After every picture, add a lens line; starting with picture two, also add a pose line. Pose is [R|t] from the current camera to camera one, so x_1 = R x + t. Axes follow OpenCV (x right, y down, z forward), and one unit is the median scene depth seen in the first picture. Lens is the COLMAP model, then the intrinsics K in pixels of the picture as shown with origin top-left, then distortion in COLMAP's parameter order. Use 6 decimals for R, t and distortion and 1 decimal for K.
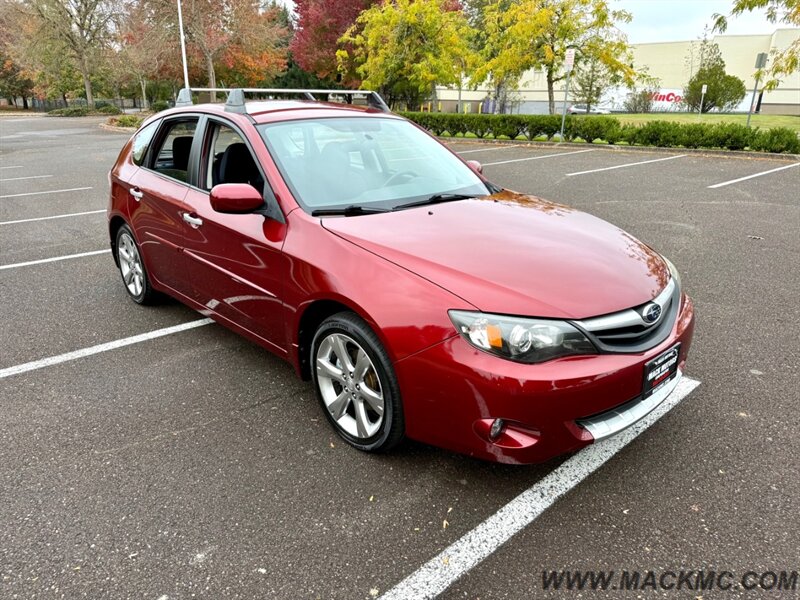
lens RADIAL K [[564.5, 0, 375.4], [0, 564.5, 297.8], [0, 0, 1]] dist [0.005383, -0.015659]
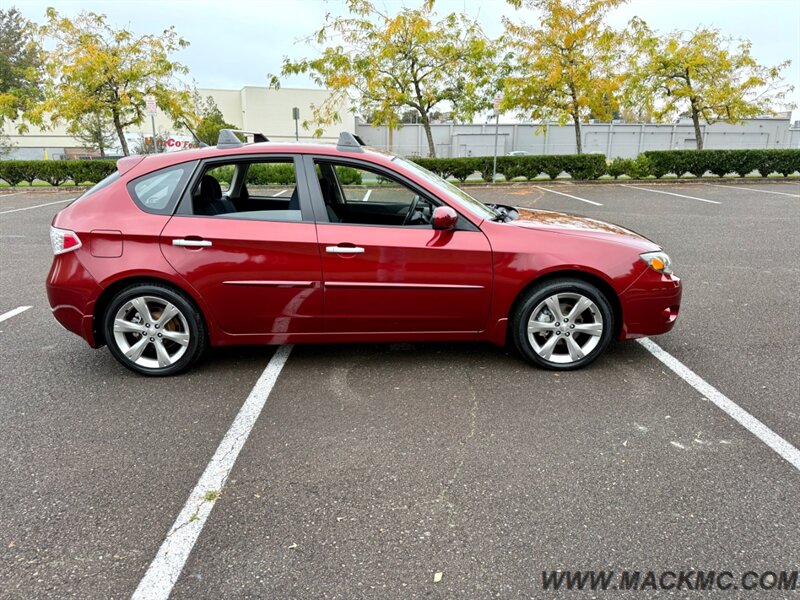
lens RADIAL K [[564.5, 0, 394.4], [0, 564.5, 307.5], [0, 0, 1]] dist [0.005383, -0.015659]
pose [[0.666752, -0.205241, 0.716462, -0.192672], [0.245944, 0.968073, 0.048439, -0.011126], [-0.703529, 0.143913, 0.695942, 0.037308]]
